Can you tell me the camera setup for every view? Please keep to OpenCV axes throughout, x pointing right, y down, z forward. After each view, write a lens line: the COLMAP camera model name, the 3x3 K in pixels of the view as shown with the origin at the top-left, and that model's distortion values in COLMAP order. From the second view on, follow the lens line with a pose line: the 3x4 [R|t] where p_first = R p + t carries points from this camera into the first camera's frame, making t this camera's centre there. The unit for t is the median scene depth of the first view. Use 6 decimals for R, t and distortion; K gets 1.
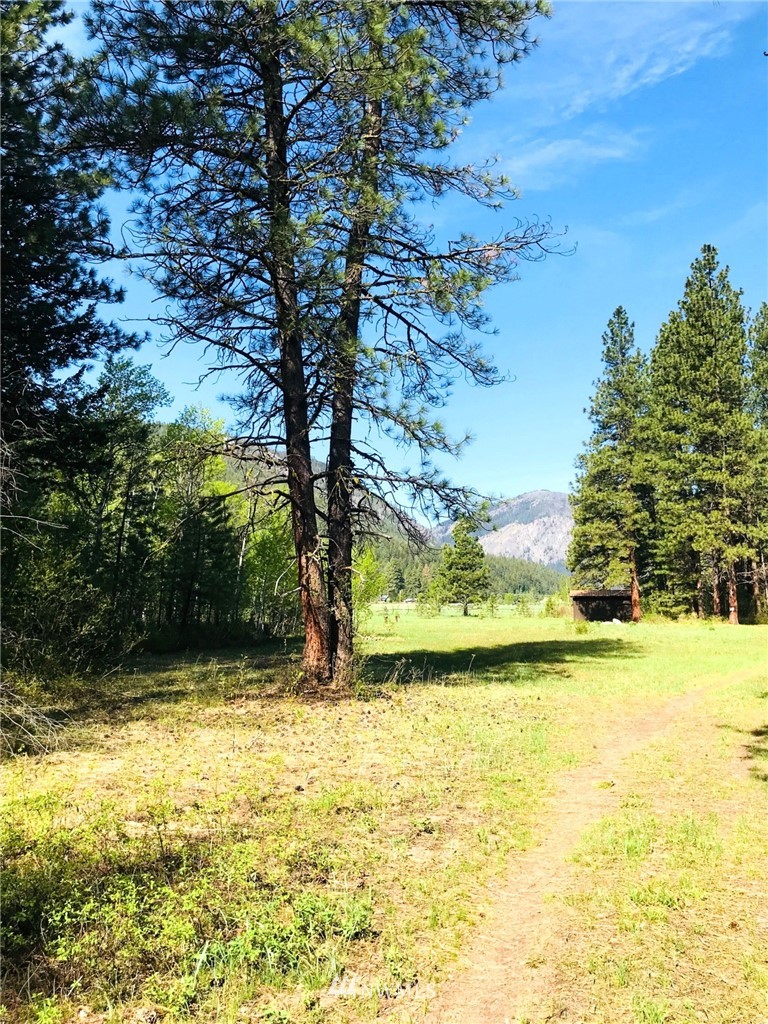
lens RADIAL K [[885.5, 0, 379.3], [0, 885.5, 506.5], [0, 0, 1]] dist [0.026769, -0.000788]
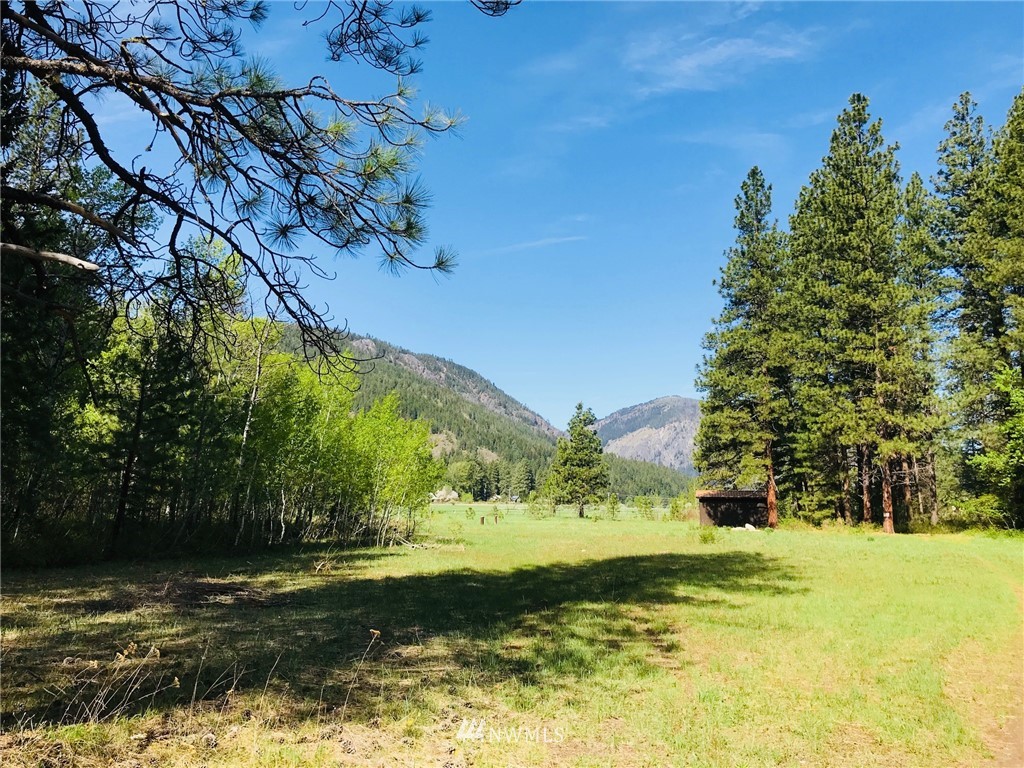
lens RADIAL K [[835.8, 0, 512.0], [0, 835.8, 384.0], [0, 0, 1]] dist [0.003481, 0.012071]
pose [[0.999806, 0.016426, -0.010864, 0.045032], [-0.016785, 0.999286, -0.033858, 0.022840], [0.010300, 0.034034, 0.999368, 0.187683]]
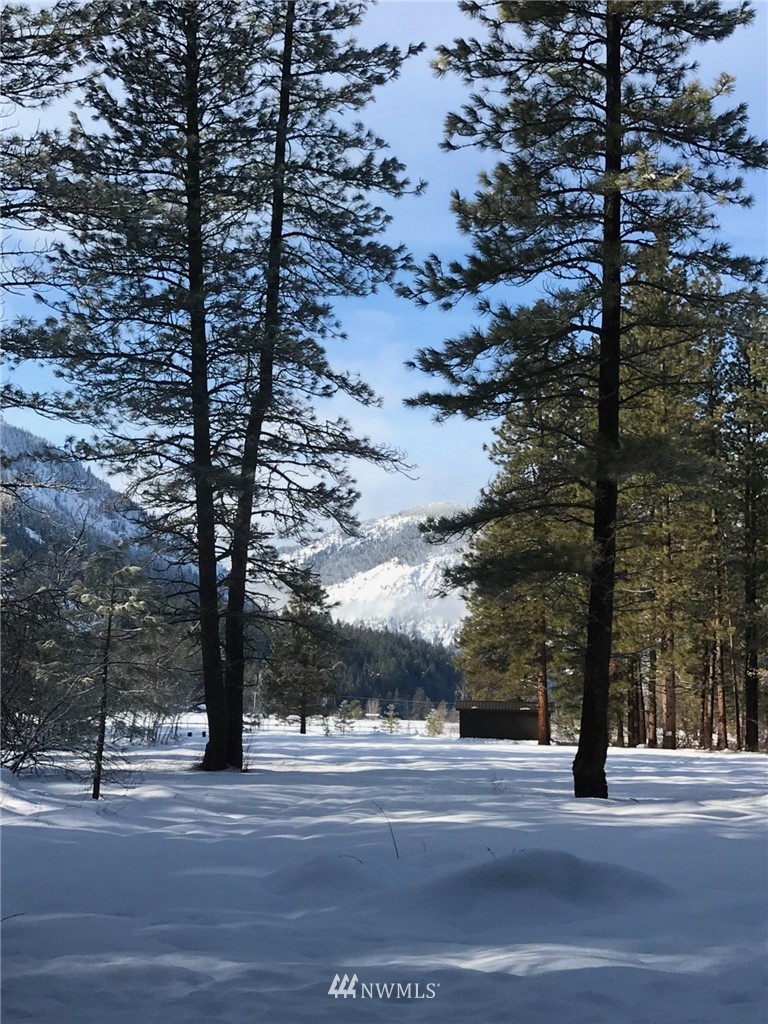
lens RADIAL K [[1875.1, 0, 384.0], [0, 1875.1, 512.0], [0, 0, 1]] dist [0.295493, -1.810107]
pose [[0.988440, 0.044730, 0.144863, -0.065710], [-0.044990, 0.998986, -0.001483, -0.052802], [-0.144782, -0.005052, 0.989451, -0.491137]]
